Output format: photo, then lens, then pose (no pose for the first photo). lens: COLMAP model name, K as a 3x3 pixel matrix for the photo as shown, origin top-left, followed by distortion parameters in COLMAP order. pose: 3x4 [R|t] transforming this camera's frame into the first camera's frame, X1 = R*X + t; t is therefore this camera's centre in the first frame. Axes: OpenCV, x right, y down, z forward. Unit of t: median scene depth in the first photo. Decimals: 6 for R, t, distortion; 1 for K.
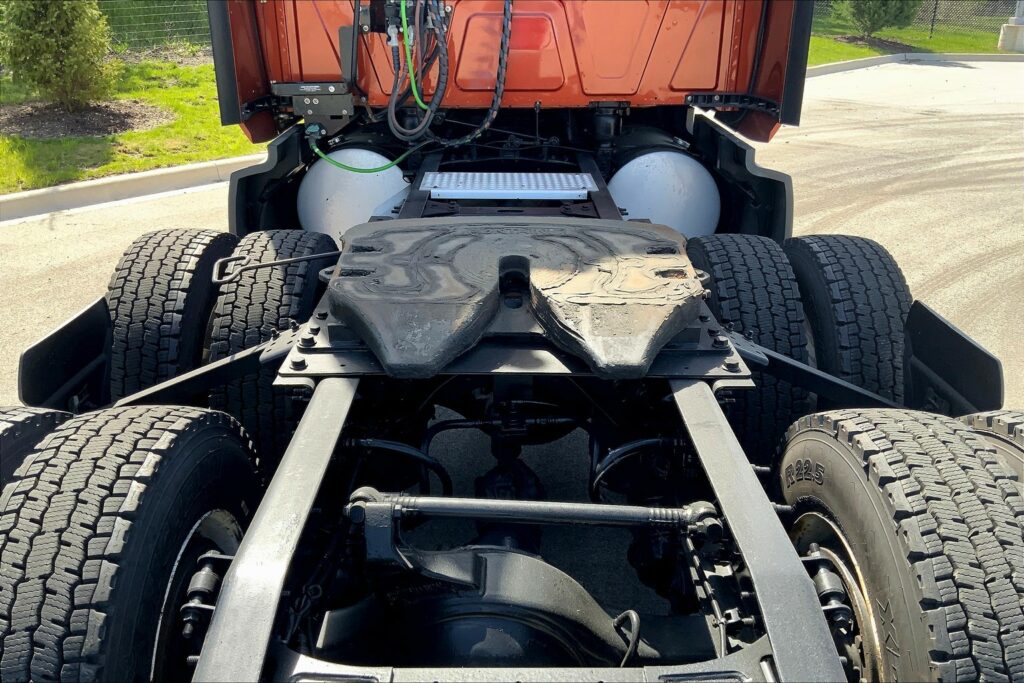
lens RADIAL K [[860.4, 0, 506.5], [0, 860.4, 332.3], [0, 0, 1]] dist [0.125385, -0.230988]
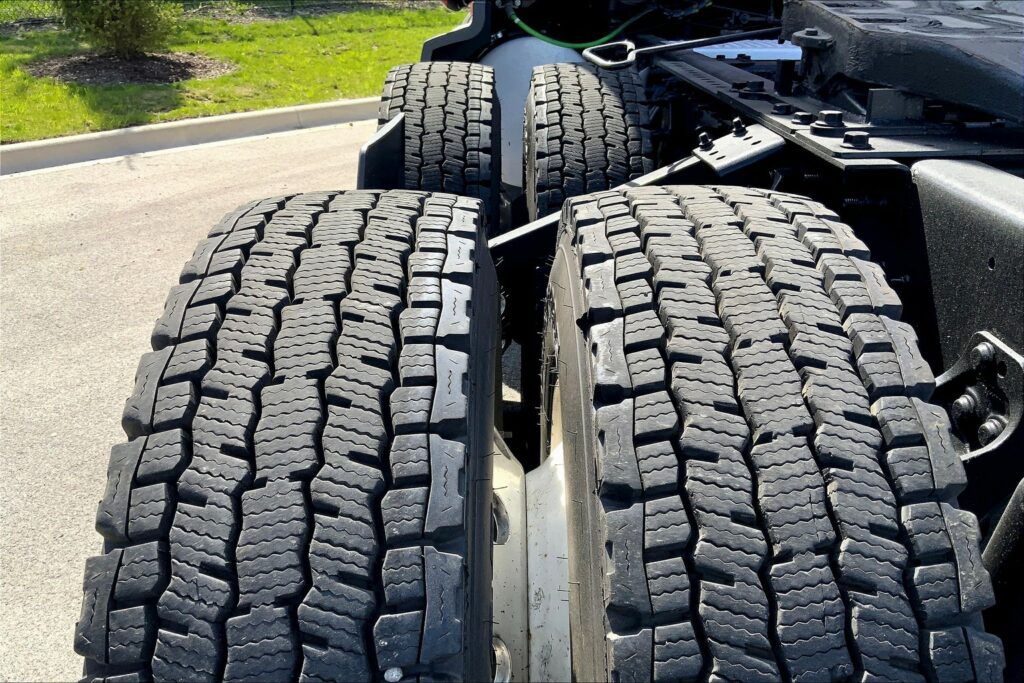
lens RADIAL K [[860.4, 0, 506.5], [0, 860.4, 332.3], [0, 0, 1]] dist [0.125385, -0.230988]
pose [[0.999961, -0.004552, -0.007528, -0.108598], [0.004596, 0.999973, 0.005814, 0.036798], [0.007501, -0.005848, 0.999955, 0.091181]]
